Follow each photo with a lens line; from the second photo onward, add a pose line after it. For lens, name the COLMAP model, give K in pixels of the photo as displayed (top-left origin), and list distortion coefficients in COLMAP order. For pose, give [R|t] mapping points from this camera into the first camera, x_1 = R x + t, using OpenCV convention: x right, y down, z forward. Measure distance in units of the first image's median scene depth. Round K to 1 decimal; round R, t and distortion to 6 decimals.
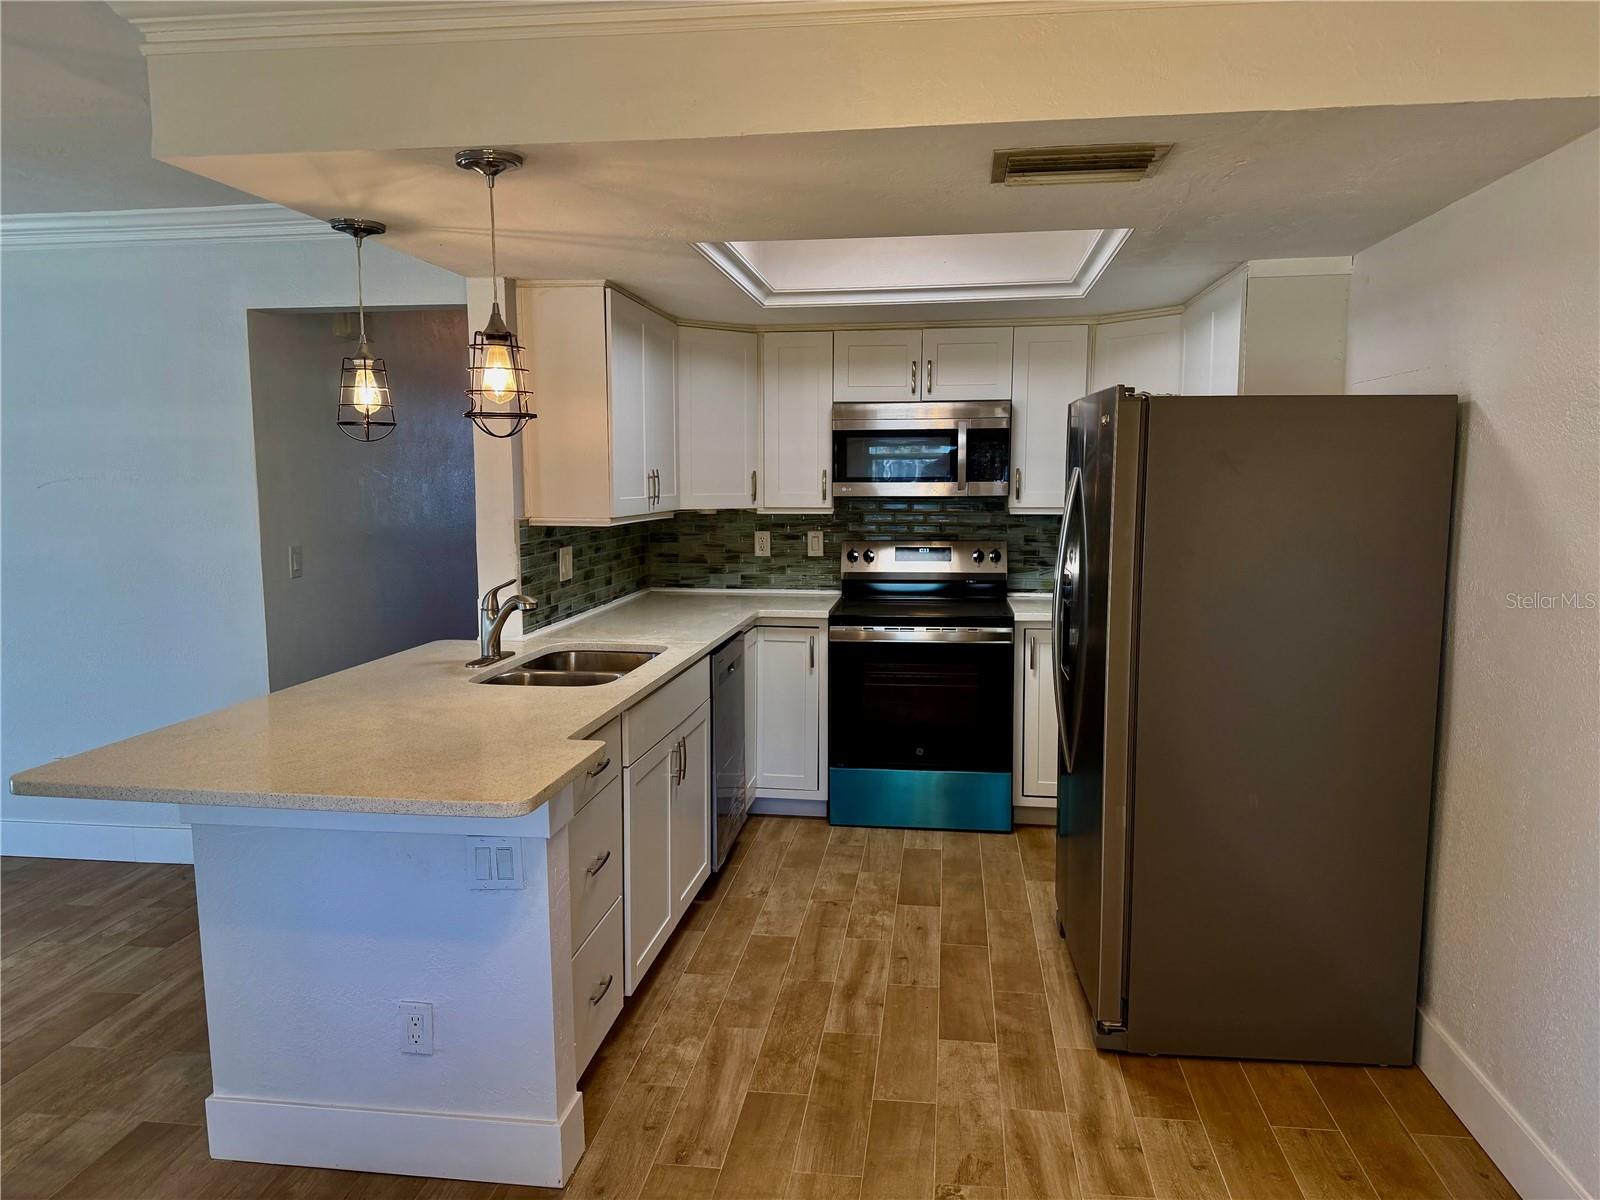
lens RADIAL K [[1152.5, 0, 800.0], [0, 1152.5, 600.0], [0, 0, 1]] dist [-0.000673, -0.001237]
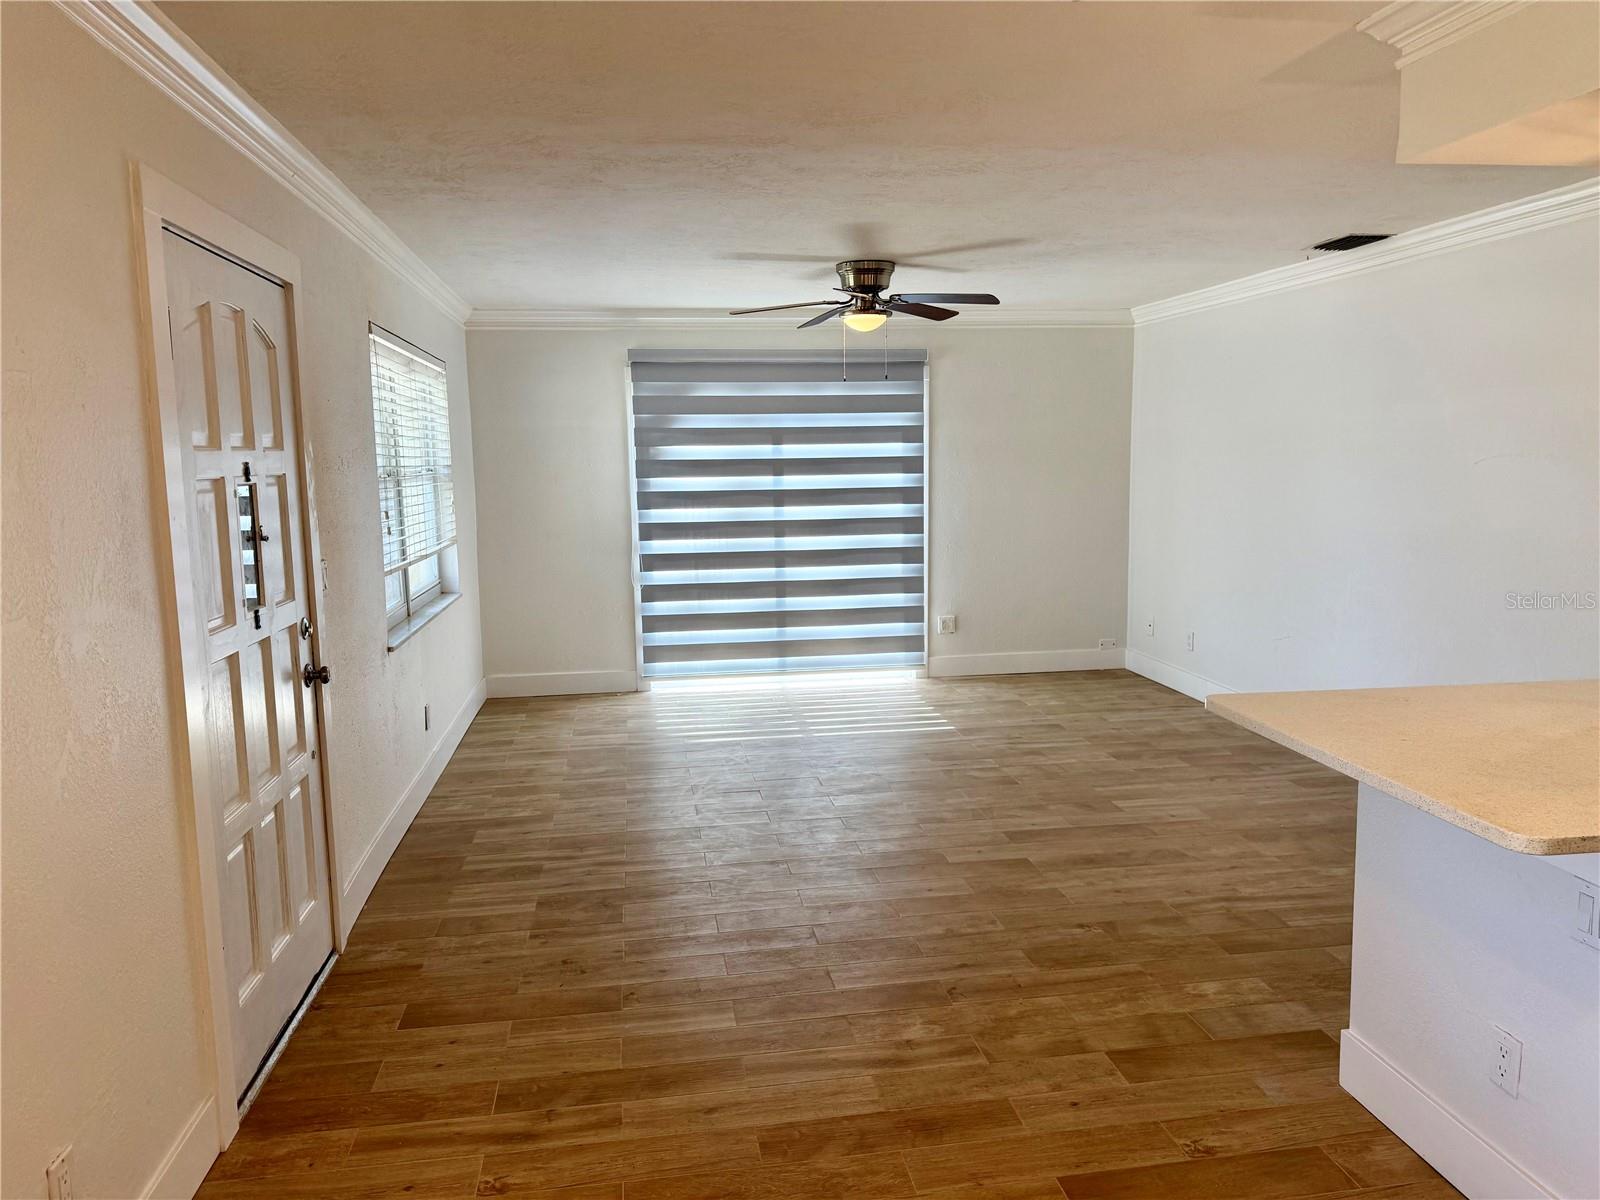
lens RADIAL K [[1152.5, 0, 800.0], [0, 1152.5, 600.0], [0, 0, 1]] dist [-0.000673, -0.001237]
pose [[0.279185, 0.125214, -0.952038, 0.293866], [-0.100429, 0.989832, 0.100734, -0.025536], [0.954971, 0.067489, 0.288922, 0.147105]]
